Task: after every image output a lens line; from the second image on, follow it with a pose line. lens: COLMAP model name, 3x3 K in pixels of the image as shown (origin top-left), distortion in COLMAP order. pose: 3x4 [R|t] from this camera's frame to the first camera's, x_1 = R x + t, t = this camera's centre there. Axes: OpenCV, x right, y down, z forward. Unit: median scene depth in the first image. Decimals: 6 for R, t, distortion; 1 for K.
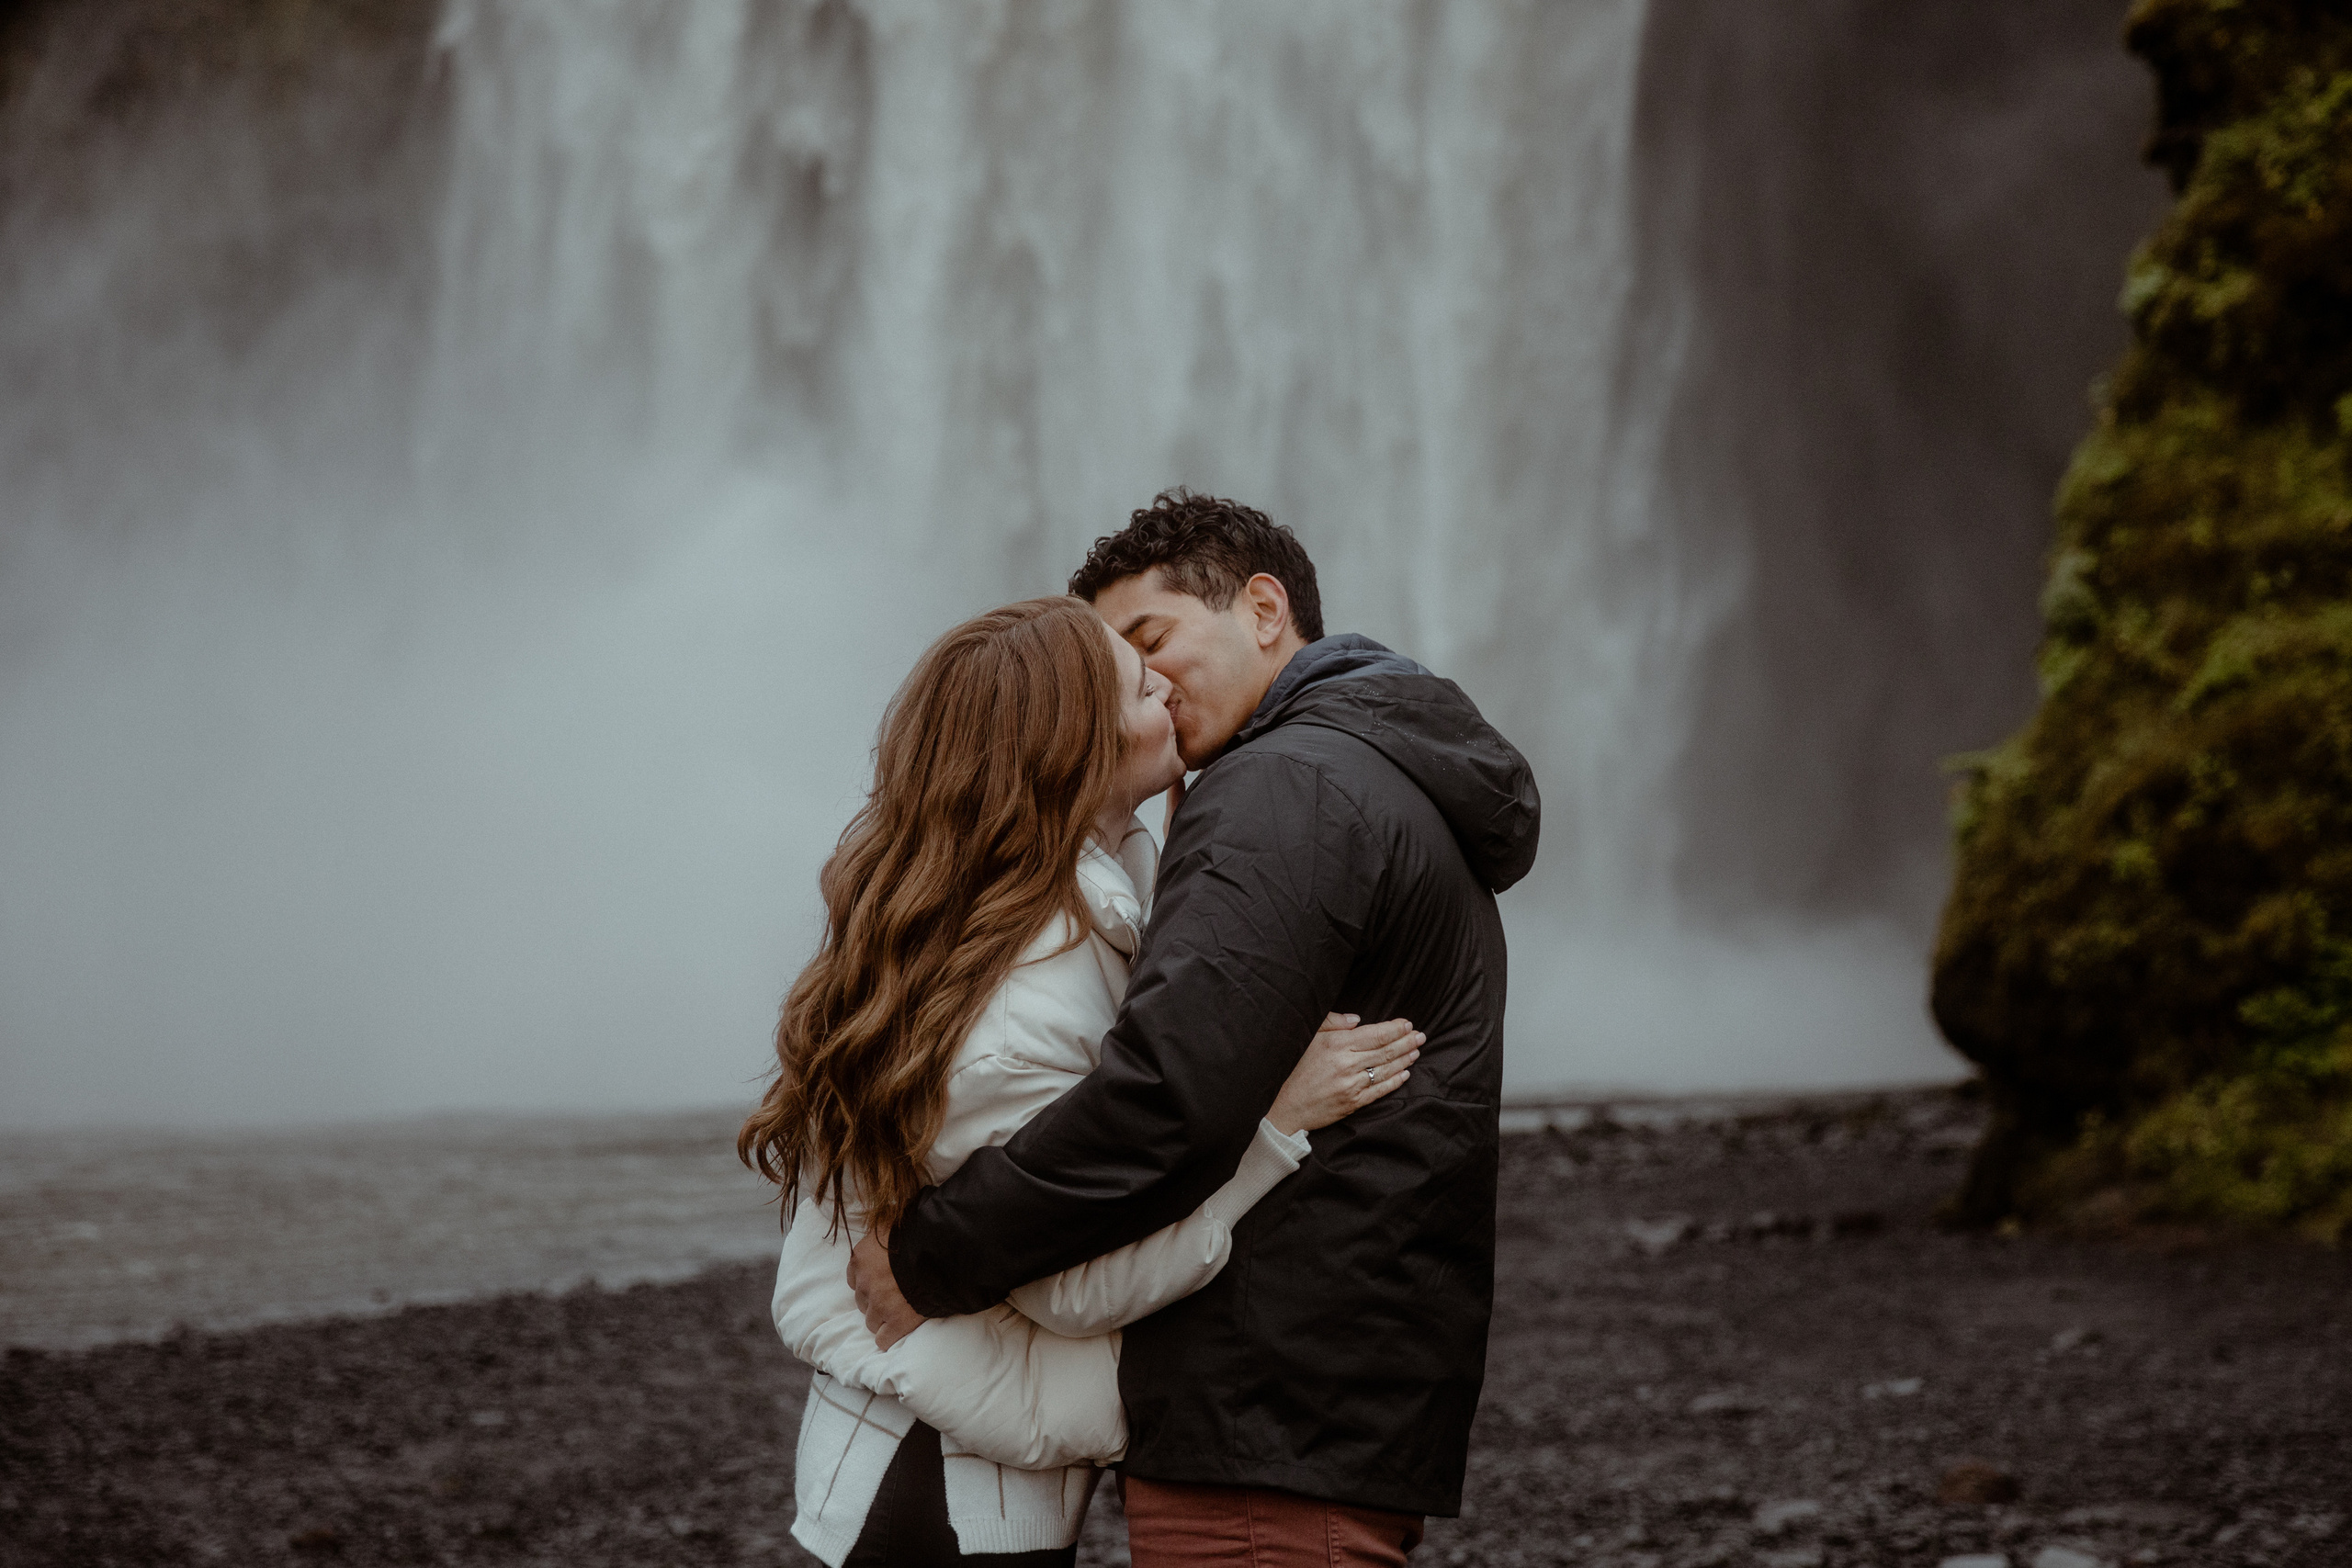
lens RADIAL K [[3983.6, 0, 1176.0], [0, 3983.6, 784.0], [0, 0, 1]] dist [-0.002397, -0.057572]
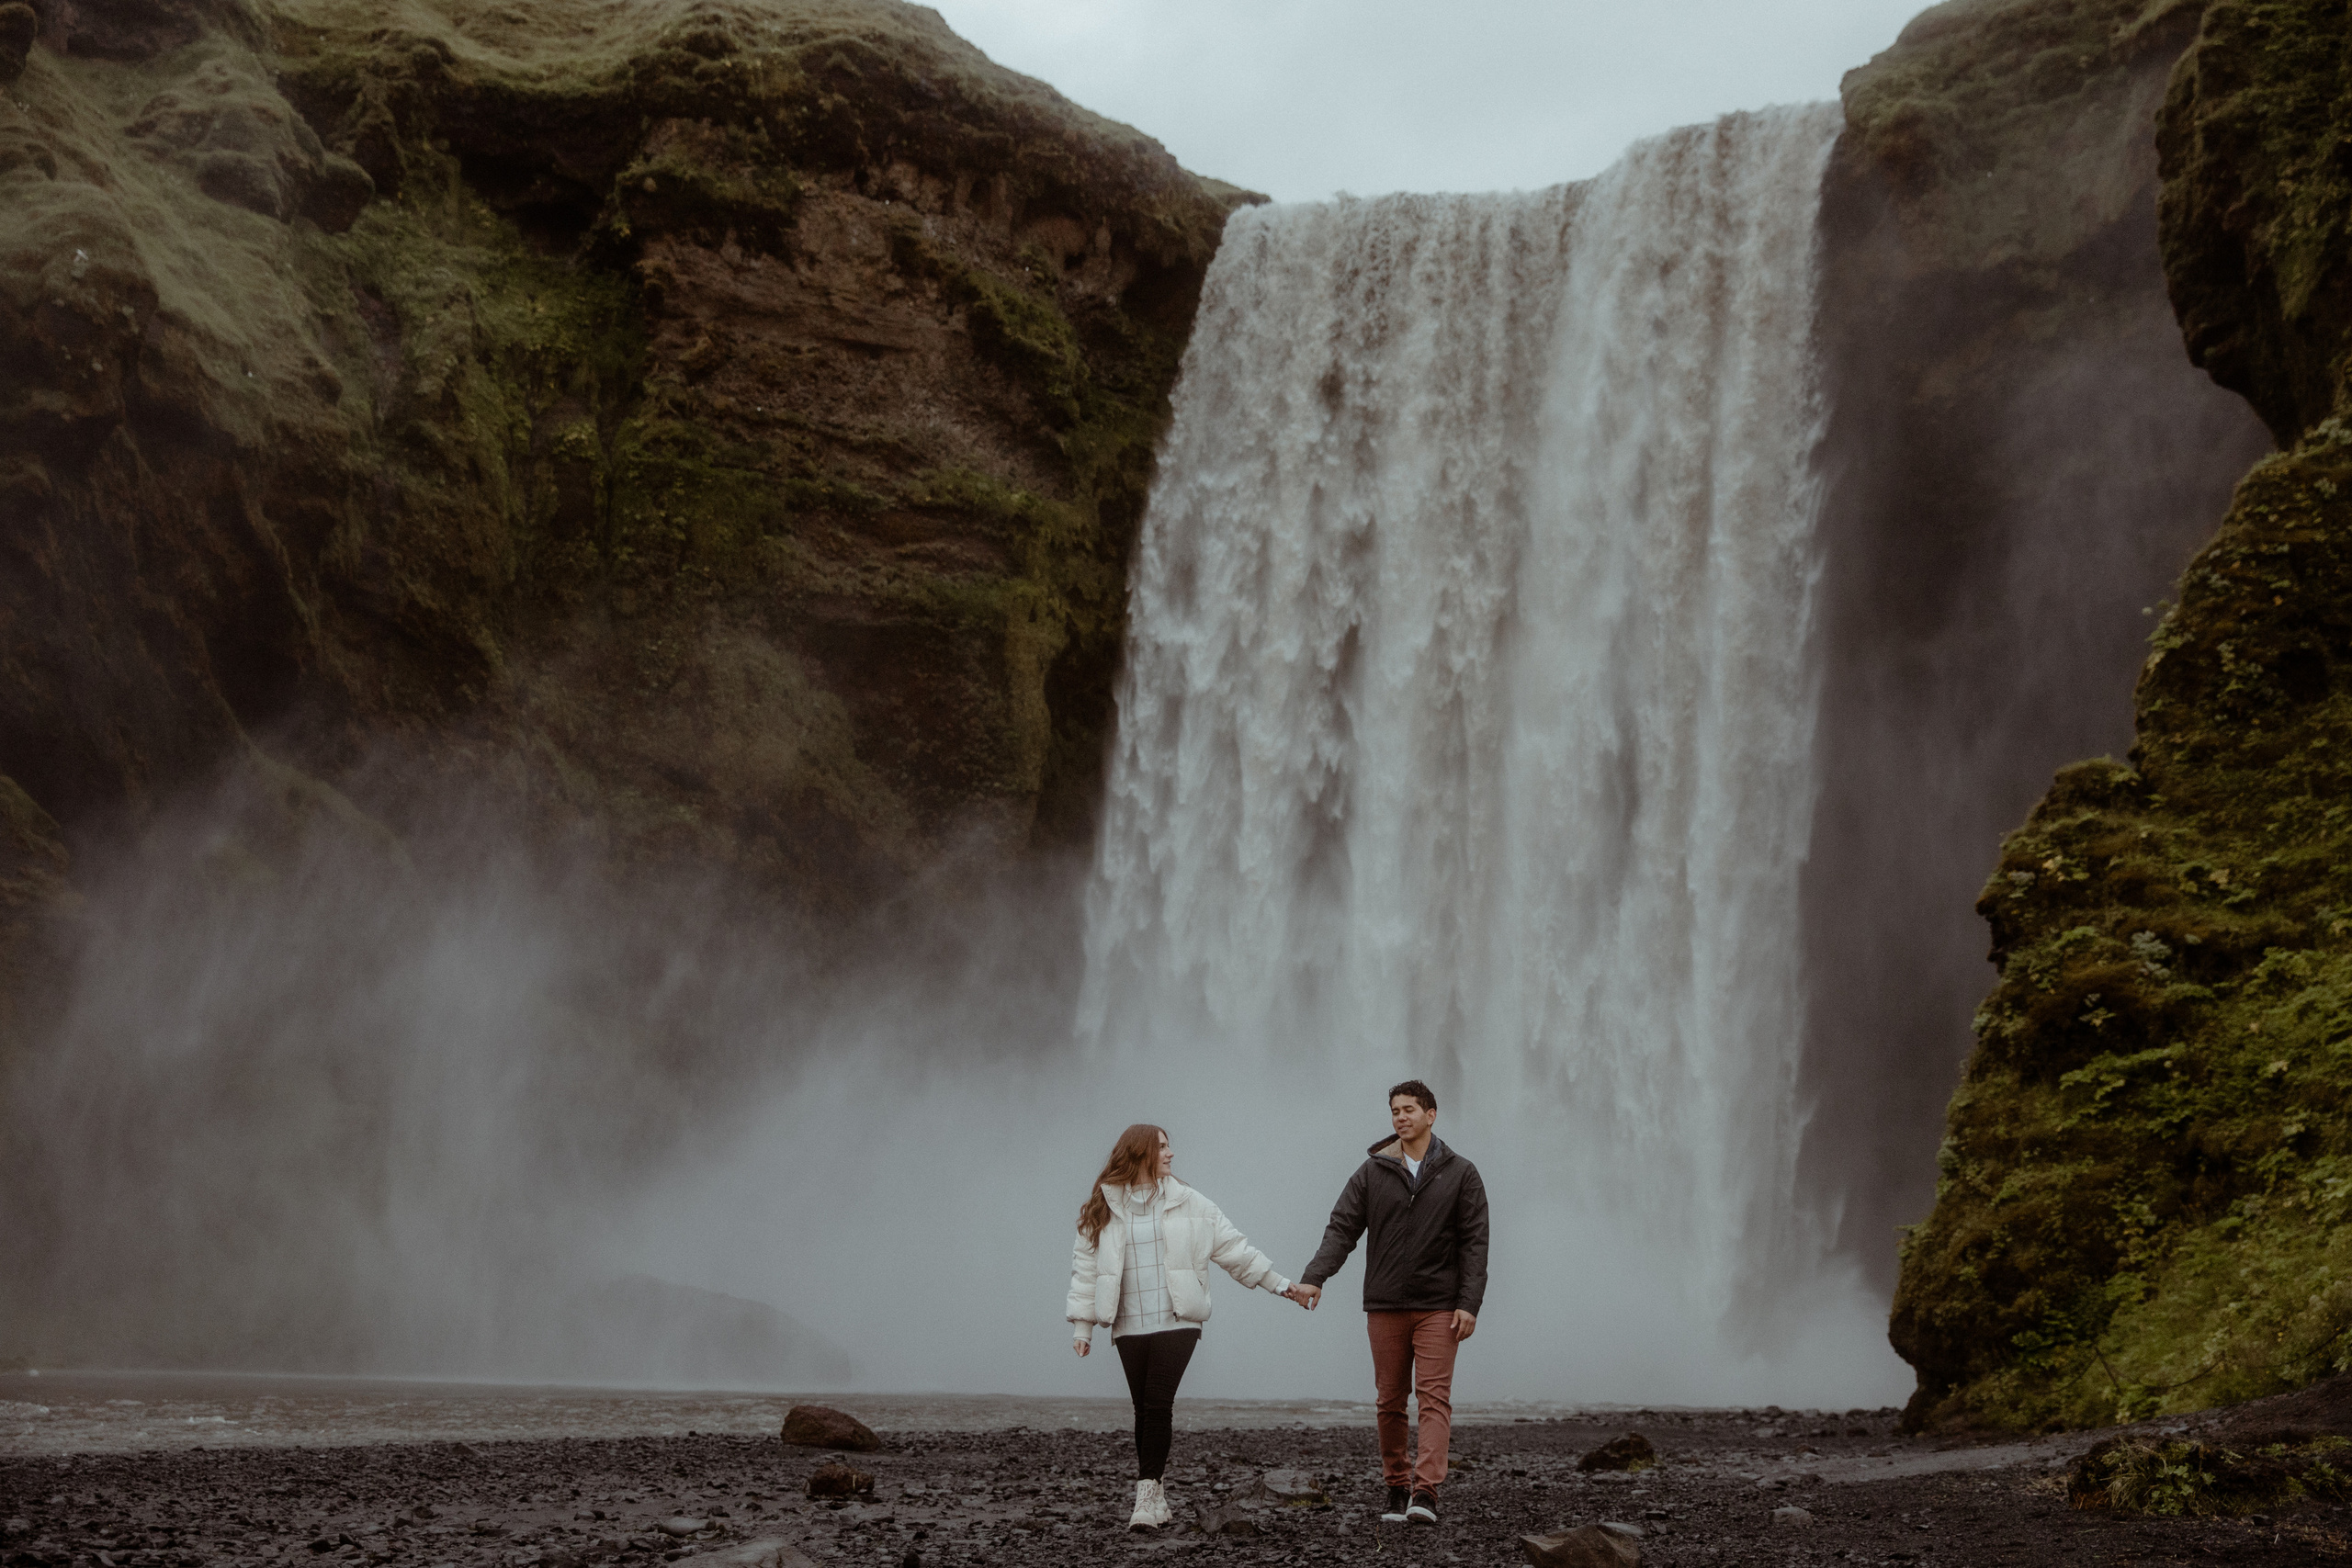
lens RADIAL K [[2546.8, 0, 1170.1], [0, 2546.8, 795.4], [0, 0, 1]] dist [0.007243, 0.025820]
pose [[0.988663, 0.003055, -0.150121, 0.000961], [-0.027097, 0.987007, -0.158374, -0.007843], [0.147686, 0.160646, 0.975900, -0.562414]]
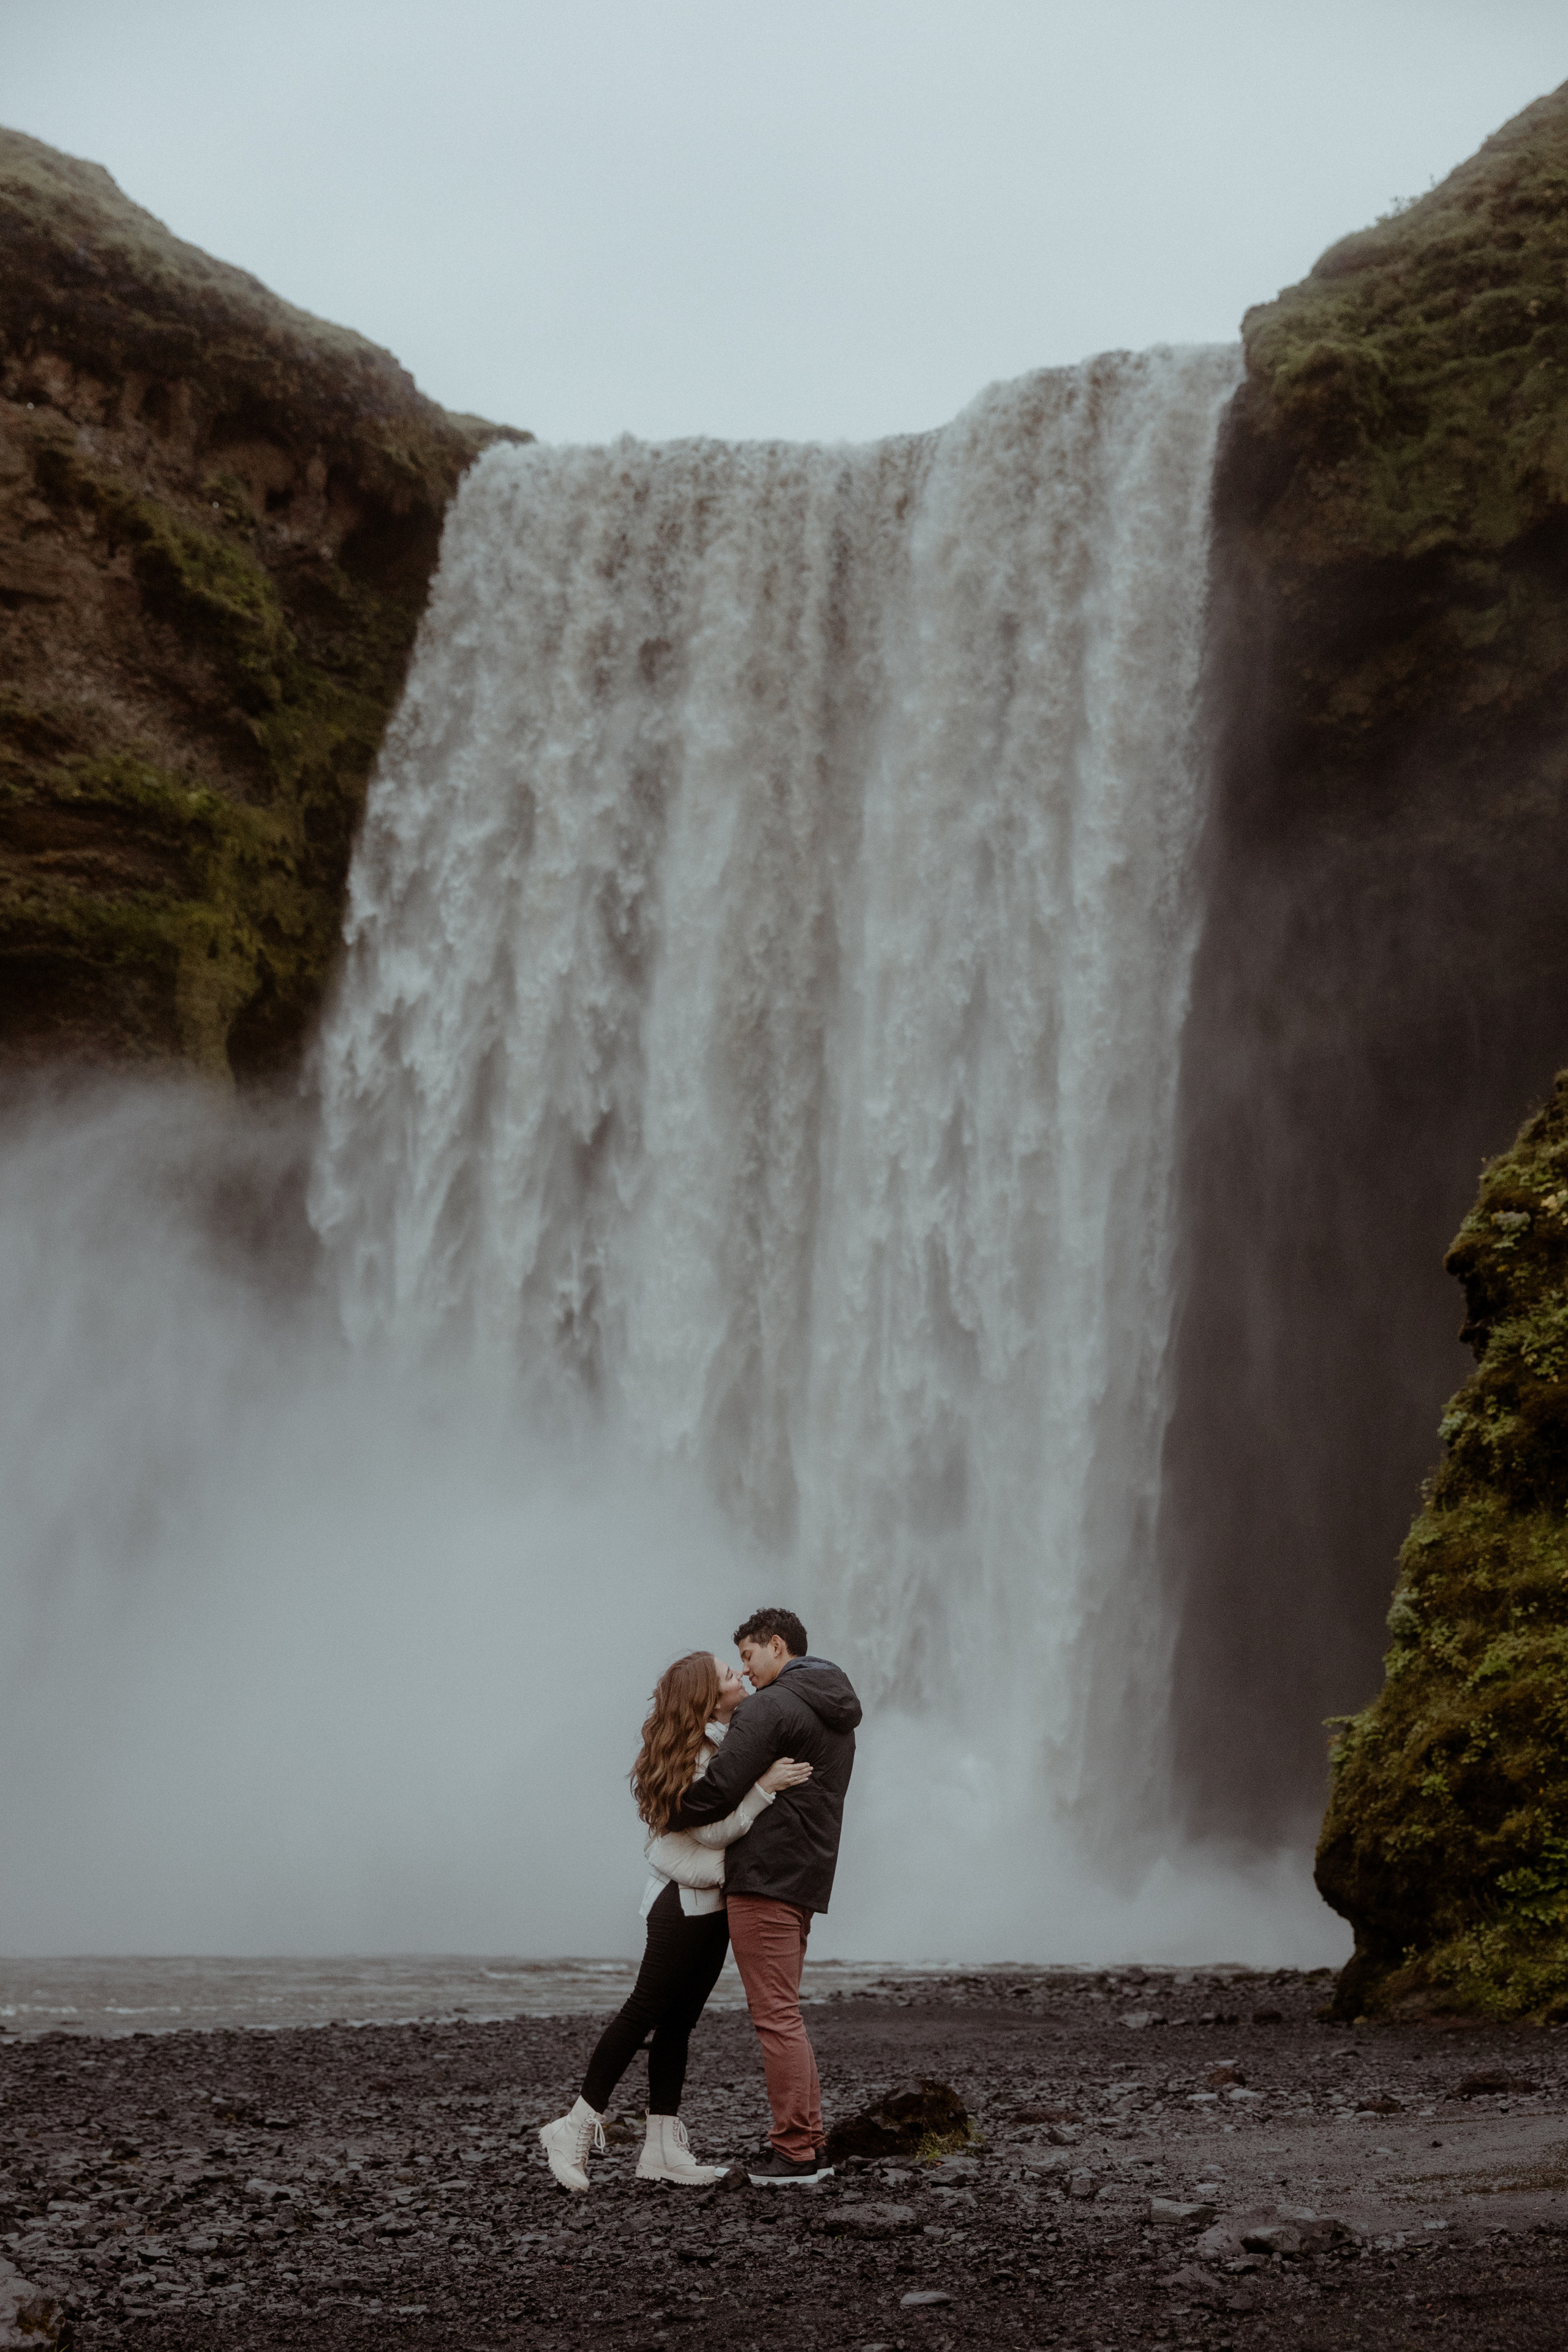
lens RADIAL K [[3036.6, 0, 792.2], [0, 3036.6, 1268.6], [0, 0, 1]] dist [-0.007032, 0.044960]
pose [[0.999271, 0.023393, -0.030174, 0.014929], [-0.027640, 0.988445, -0.149040, 0.003105], [0.026339, 0.149765, 0.988371, -0.233466]]
